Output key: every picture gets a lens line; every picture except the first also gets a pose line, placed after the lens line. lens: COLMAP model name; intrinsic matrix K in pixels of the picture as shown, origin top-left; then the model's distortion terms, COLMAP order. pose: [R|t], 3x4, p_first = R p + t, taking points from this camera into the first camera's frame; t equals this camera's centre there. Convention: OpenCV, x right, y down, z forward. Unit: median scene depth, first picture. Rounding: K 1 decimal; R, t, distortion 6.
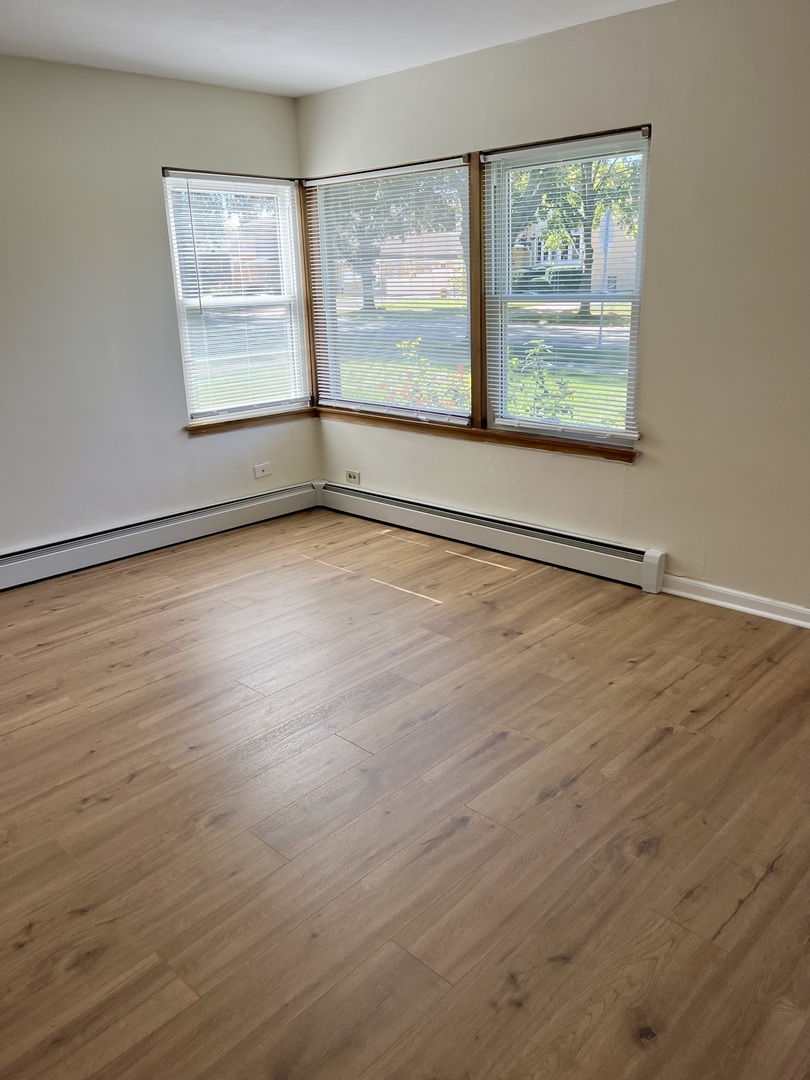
lens RADIAL K [[816.8, 0, 408.2], [0, 816.8, 543.8], [0, 0, 1]] dist [0.080041, -0.098612]
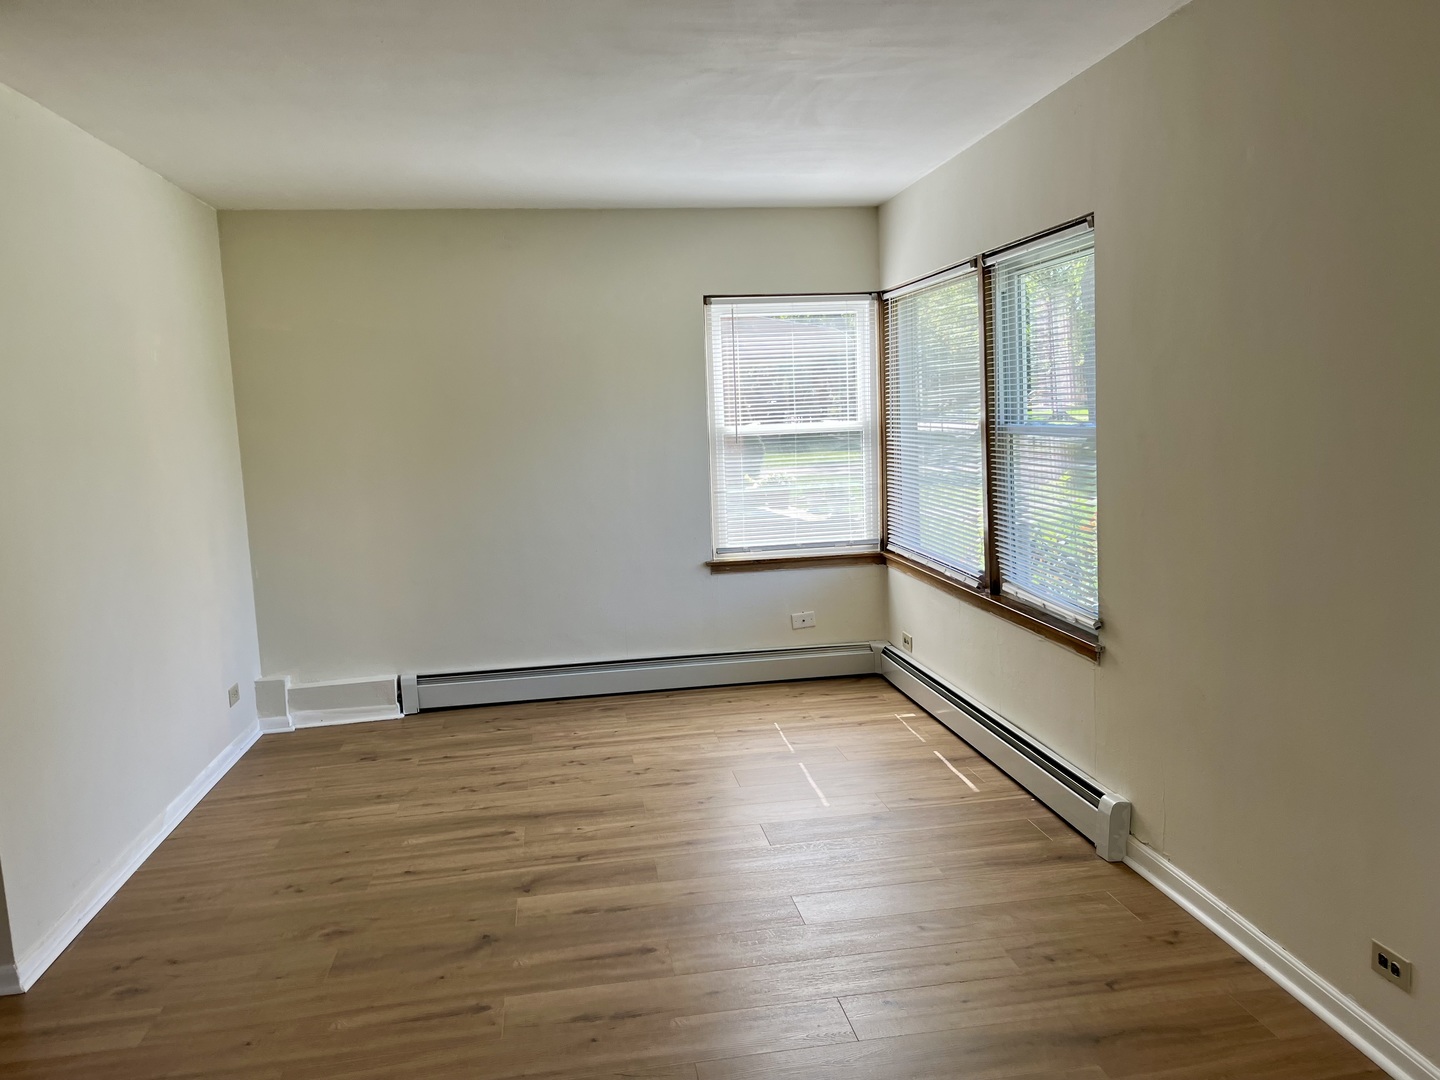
lens RADIAL K [[1089.0, 0, 726.9], [0, 1089.0, 542.7], [0, 0, 1]] dist [0.080041, -0.098612]
pose [[0.800730, 0.071098, -0.594791, 0.486060], [-0.169294, 0.979312, -0.110847, -0.035344], [0.574605, 0.189453, 0.796201, 0.055523]]
